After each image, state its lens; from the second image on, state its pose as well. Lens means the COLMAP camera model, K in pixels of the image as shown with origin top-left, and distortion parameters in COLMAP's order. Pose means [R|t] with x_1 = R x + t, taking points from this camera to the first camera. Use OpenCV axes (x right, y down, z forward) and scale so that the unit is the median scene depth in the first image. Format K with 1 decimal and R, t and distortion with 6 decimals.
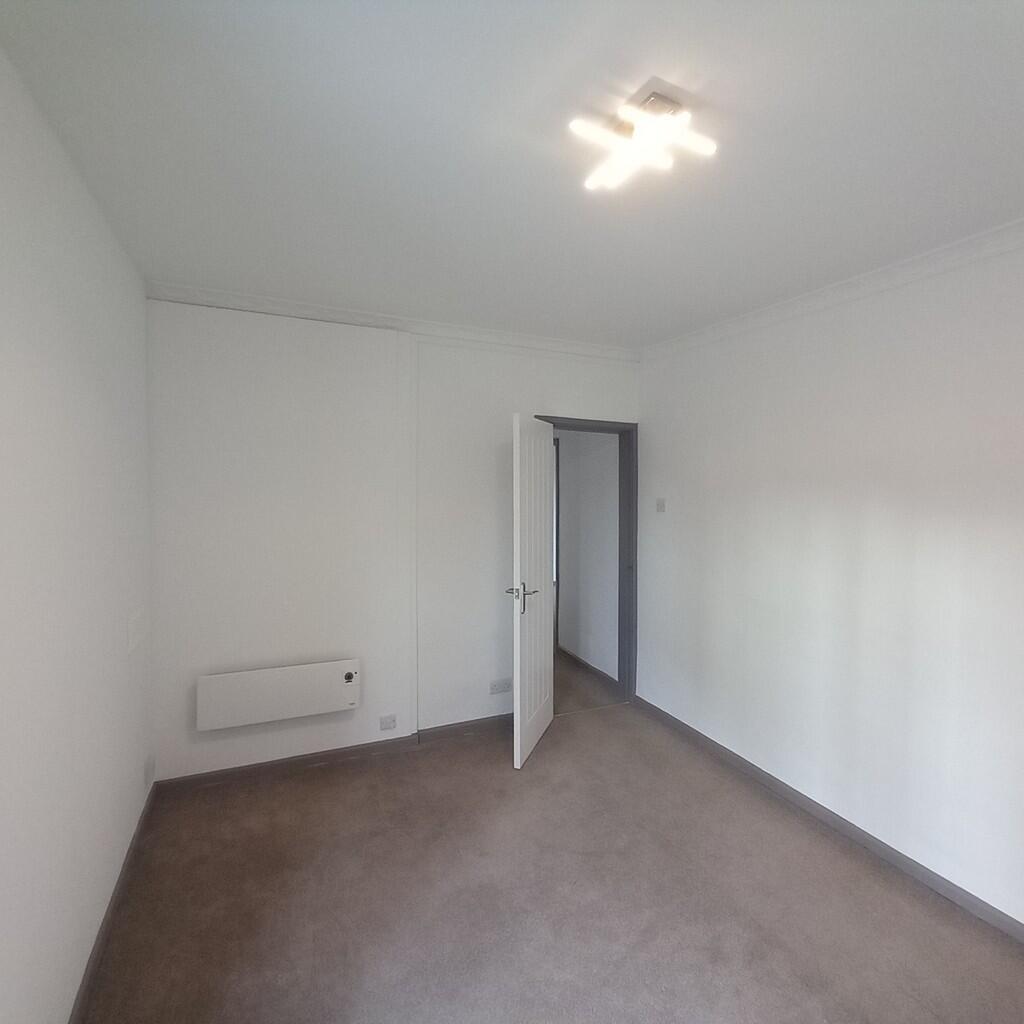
lens RADIAL K [[545.3, 0, 512.8], [0, 545.3, 520.9], [0, 0, 1]] dist [0.032266, -0.024584]
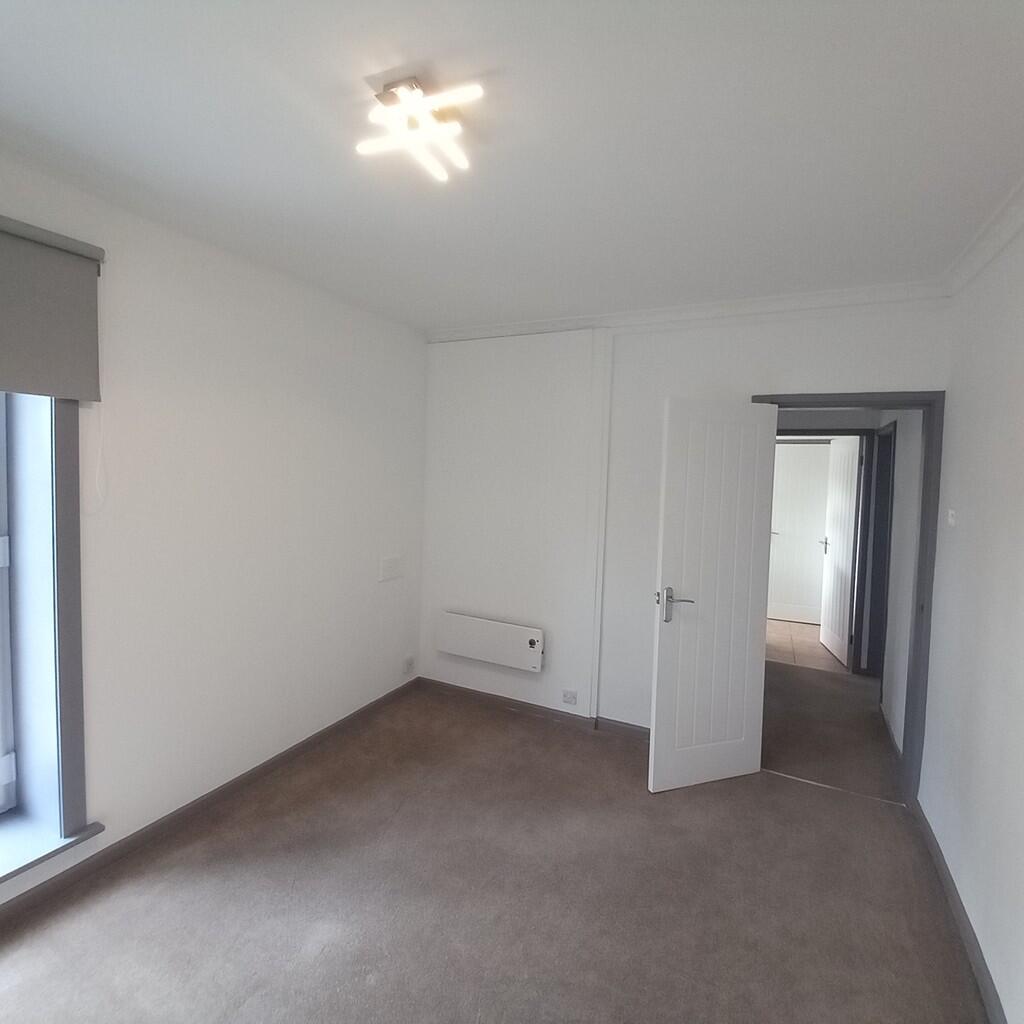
lens RADIAL K [[545.3, 0, 512.8], [0, 545.3, 520.9], [0, 0, 1]] dist [0.032266, -0.024584]
pose [[0.632736, 0.078718, -0.770356, 0.530504], [-0.077440, 0.996265, 0.038196, -0.009479], [0.770486, 0.035488, 0.636469, 0.232736]]
